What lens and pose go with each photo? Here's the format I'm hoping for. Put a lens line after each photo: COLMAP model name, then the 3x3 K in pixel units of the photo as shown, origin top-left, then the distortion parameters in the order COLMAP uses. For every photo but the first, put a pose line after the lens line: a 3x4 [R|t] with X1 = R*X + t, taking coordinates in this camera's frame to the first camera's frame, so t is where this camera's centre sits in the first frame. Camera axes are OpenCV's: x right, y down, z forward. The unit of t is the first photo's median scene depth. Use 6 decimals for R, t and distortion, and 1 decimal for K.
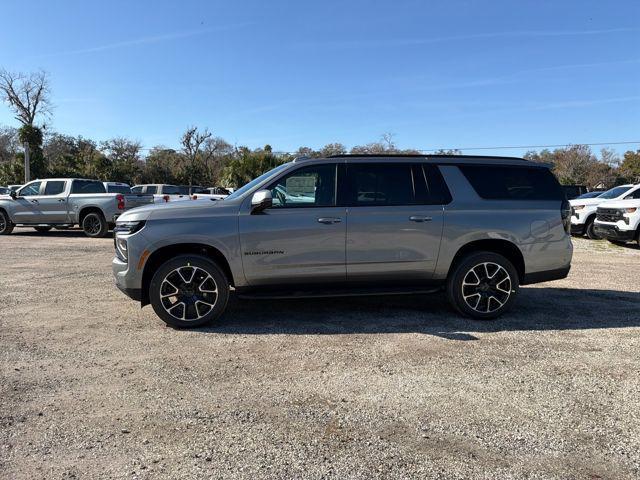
lens RADIAL K [[445.8, 0, 315.6], [0, 445.8, 249.4], [0, 0, 1]] dist [0.077192, -0.109751]
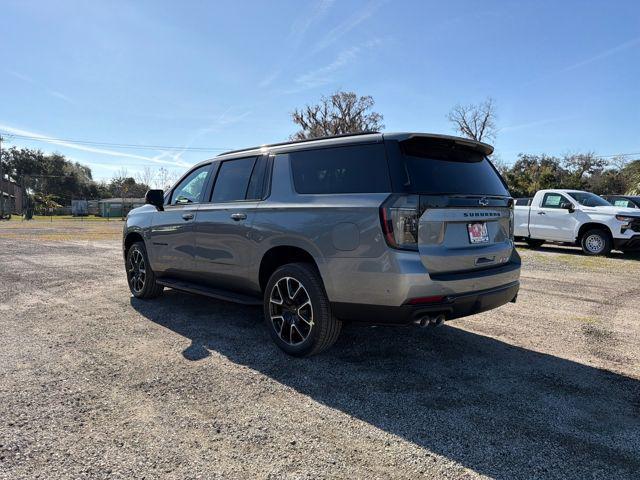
lens RADIAL K [[445.8, 0, 315.6], [0, 445.8, 249.4], [0, 0, 1]] dist [0.077192, -0.109751]
pose [[0.579236, 0.067079, -0.812395, 1.004736], [-0.098966, 0.995023, 0.011596, -0.029593], [0.809130, 0.073683, 0.582992, 0.599677]]
